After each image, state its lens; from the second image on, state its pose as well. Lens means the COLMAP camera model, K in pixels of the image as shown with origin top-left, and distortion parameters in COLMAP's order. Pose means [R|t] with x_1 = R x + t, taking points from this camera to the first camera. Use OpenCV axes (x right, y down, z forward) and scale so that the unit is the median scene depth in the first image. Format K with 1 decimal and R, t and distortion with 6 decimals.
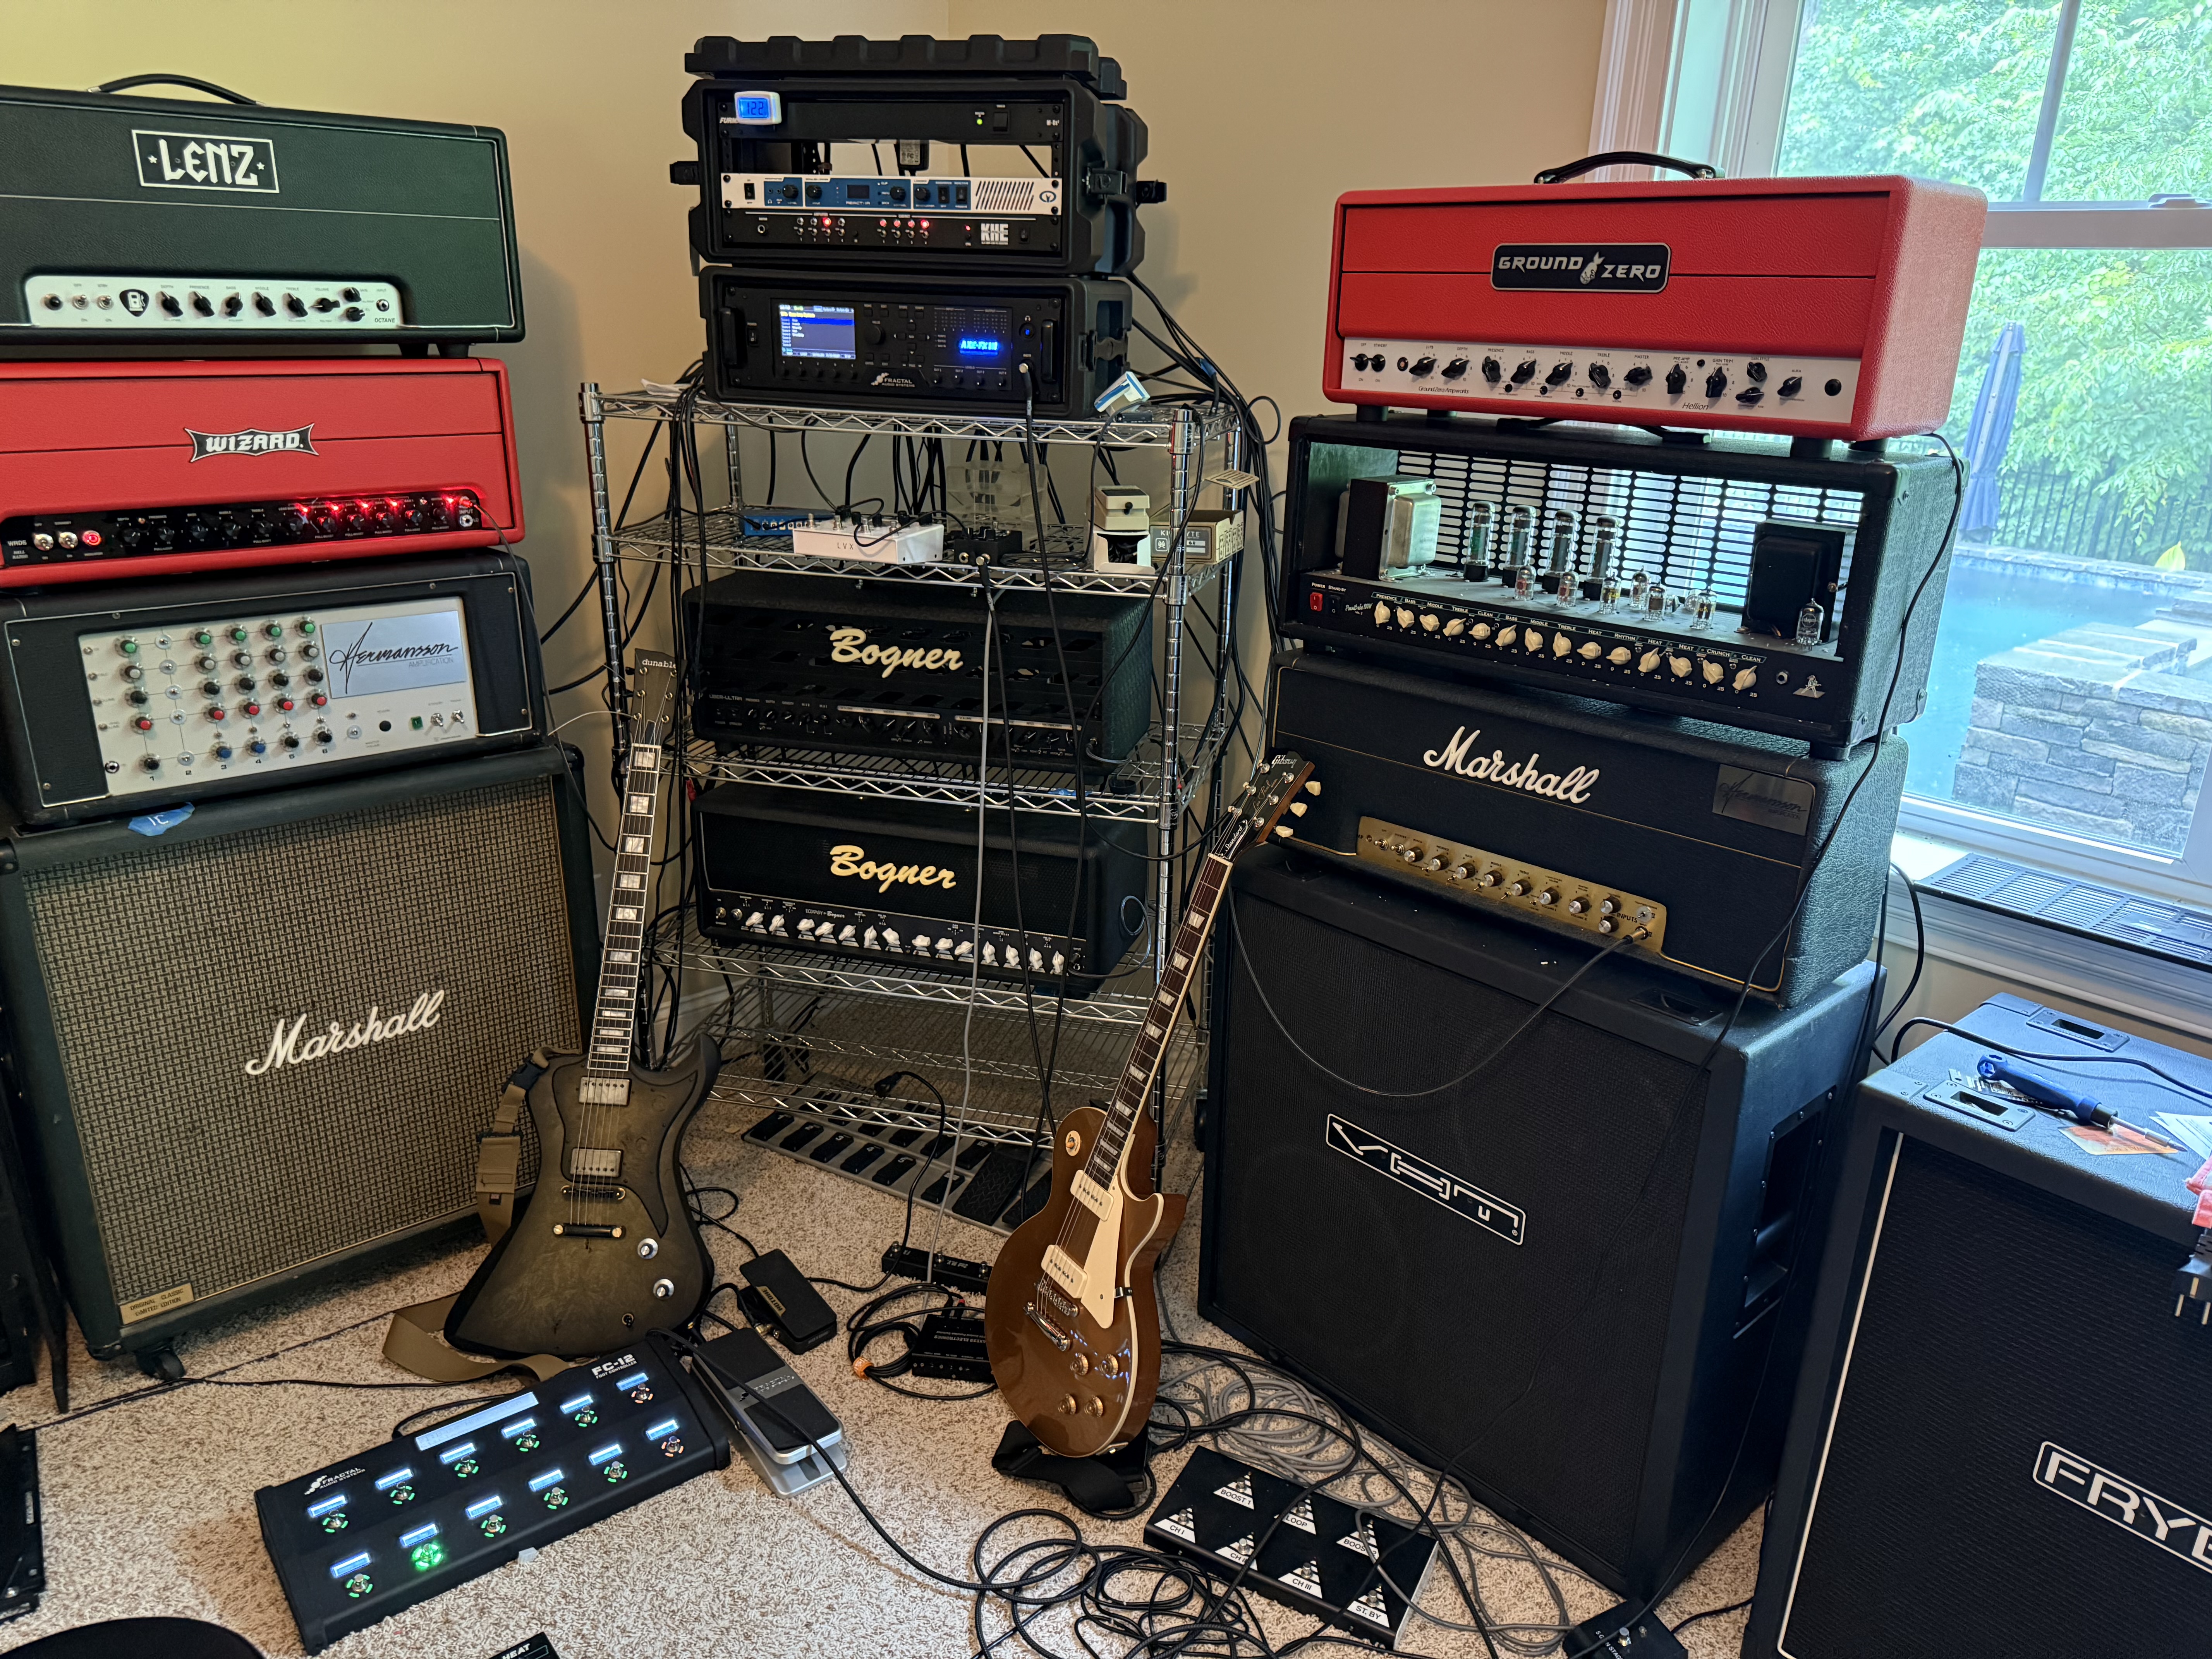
lens RADIAL K [[1641.6, 0, 1129.6], [0, 1641.6, 860.8], [0, 0, 1]] dist [0.019730, -0.037181]
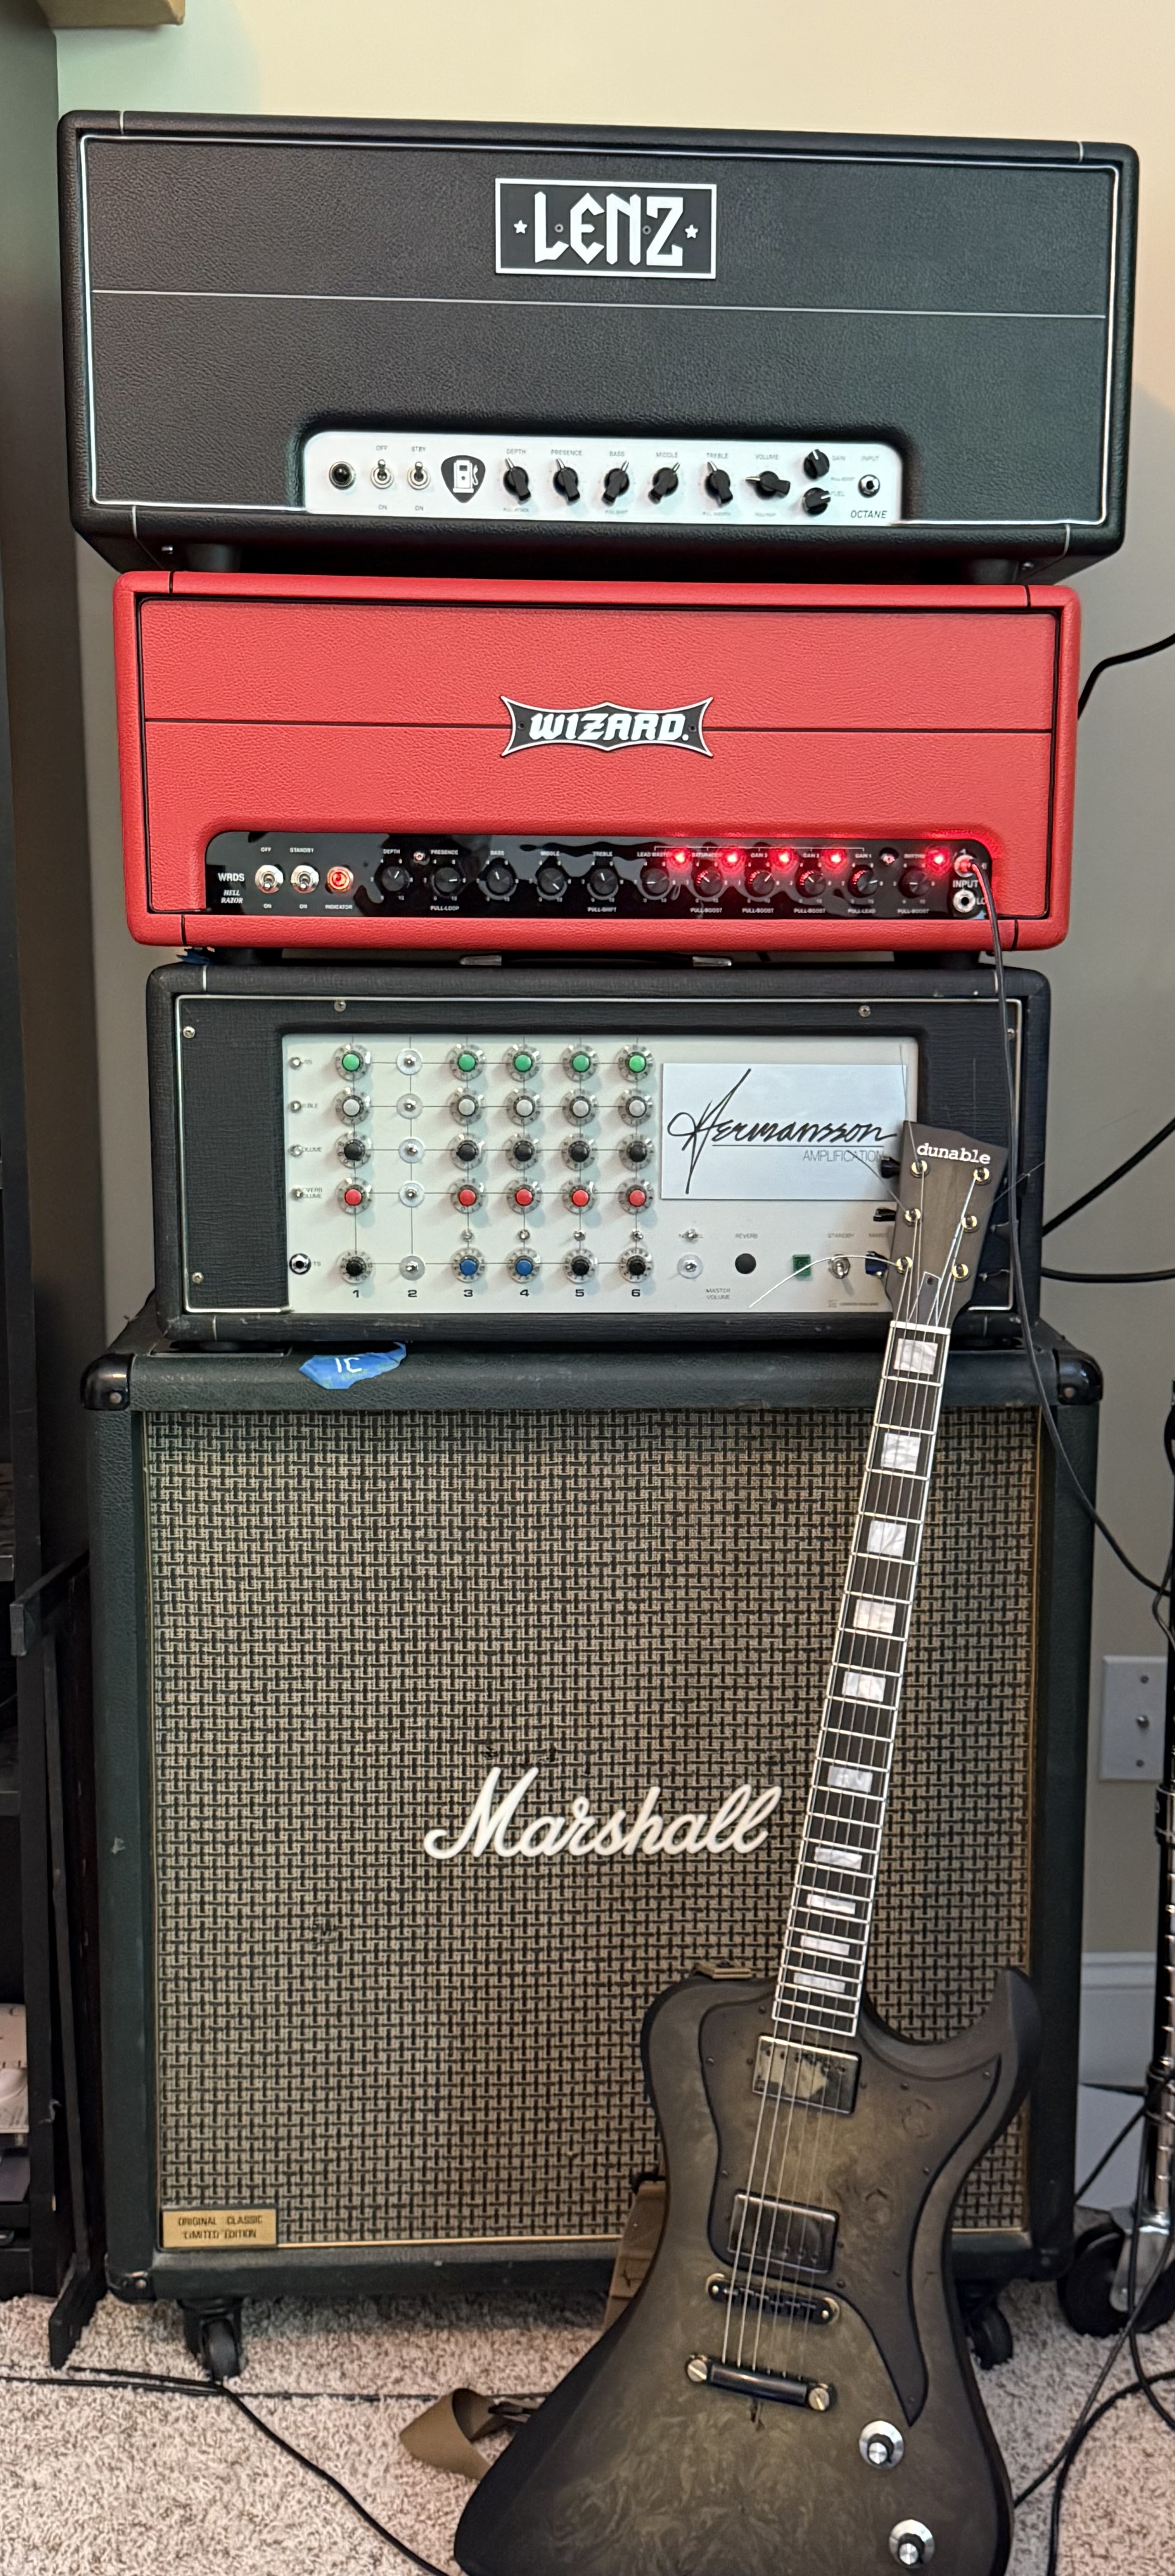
lens RADIAL K [[2566.0, 0, 571.6], [0, 2566.0, 1264.4], [0, 0, 1]] dist [0.092237, 0.000000]
pose [[0.784374, 0.098153, -0.612473, 0.013788], [-0.194857, 0.976406, -0.093071, 0.009024], [0.588887, 0.192347, 0.784993, 0.333408]]
